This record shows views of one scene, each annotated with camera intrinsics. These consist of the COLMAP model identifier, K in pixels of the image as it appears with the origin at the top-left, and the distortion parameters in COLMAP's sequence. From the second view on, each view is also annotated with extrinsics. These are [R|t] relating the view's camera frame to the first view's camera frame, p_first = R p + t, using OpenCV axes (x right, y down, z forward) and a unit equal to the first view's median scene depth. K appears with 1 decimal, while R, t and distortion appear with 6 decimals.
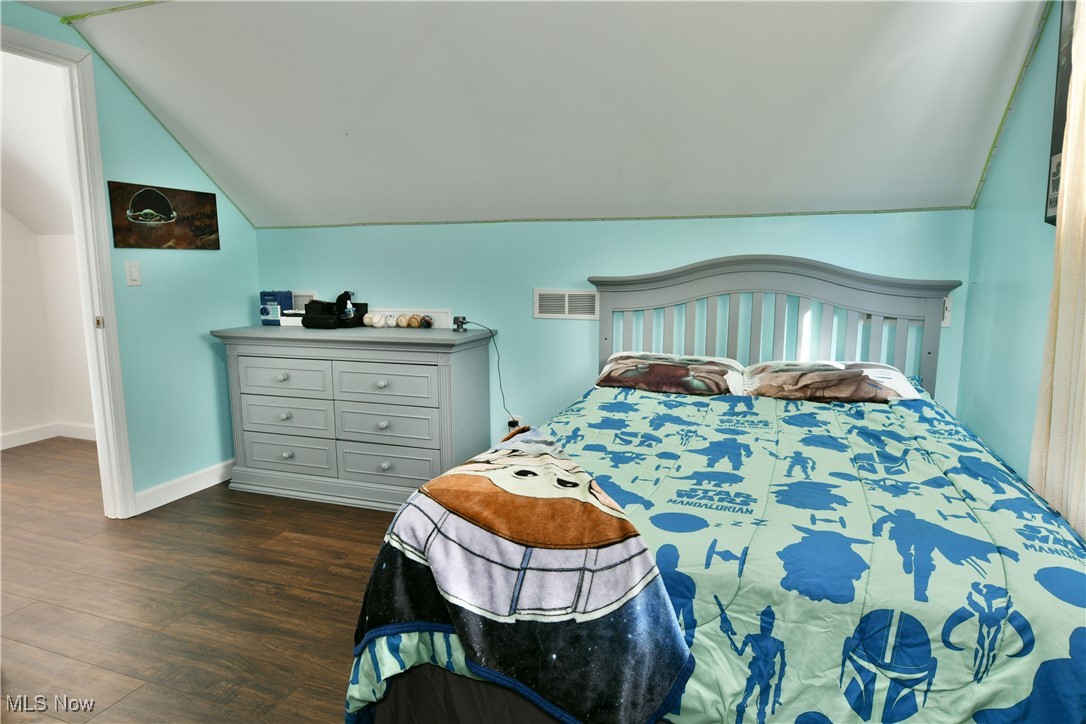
lens RADIAL K [[658.6, 0, 548.9], [0, 658.6, 362.4], [0, 0, 1]] dist [-0.020497, -0.000162]
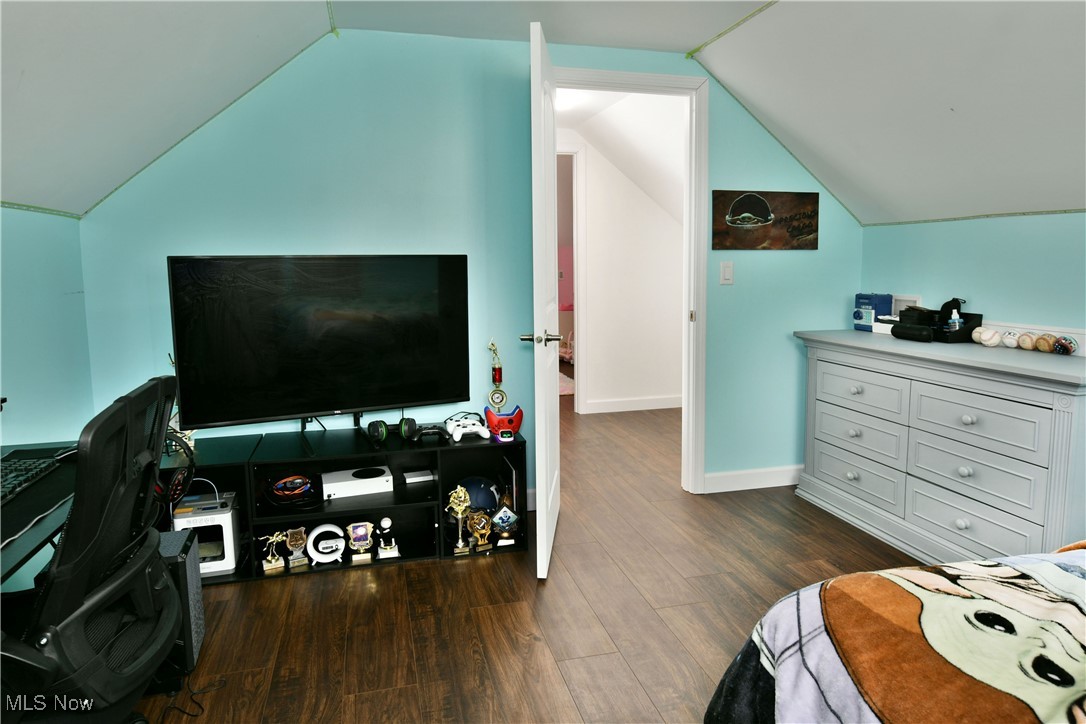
lens RADIAL K [[658.6, 0, 535.9], [0, 658.6, 328.6], [0, 0, 1]] dist [-0.020497, -0.000162]
pose [[0.549455, 0.086274, -0.831057, 0.092125], [-0.119402, 0.992554, 0.024096, -0.029517], [0.826948, 0.085990, 0.555665, 0.123800]]
